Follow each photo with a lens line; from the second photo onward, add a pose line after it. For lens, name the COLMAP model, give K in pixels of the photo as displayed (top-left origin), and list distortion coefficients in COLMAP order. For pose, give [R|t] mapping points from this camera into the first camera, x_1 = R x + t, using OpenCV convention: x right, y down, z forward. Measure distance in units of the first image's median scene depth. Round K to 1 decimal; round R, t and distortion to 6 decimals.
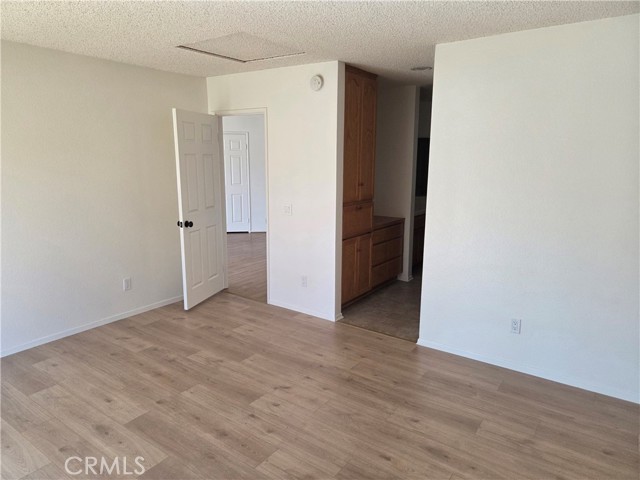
lens RADIAL K [[426.2, 0, 320.0], [0, 426.2, 240.0], [0, 0, 1]] dist [0.039324, -0.003413]
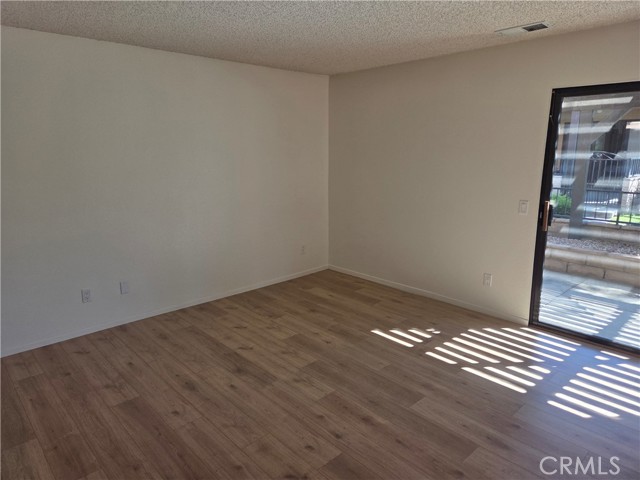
lens RADIAL K [[426.2, 0, 320.0], [0, 426.2, 240.0], [0, 0, 1]] dist [0.039324, -0.003413]
pose [[-0.980624, -0.042555, 0.191221, -0.288685], [0.037637, 0.917009, 0.397087, -0.340097], [-0.192249, 0.396590, -0.897639, 1.730651]]
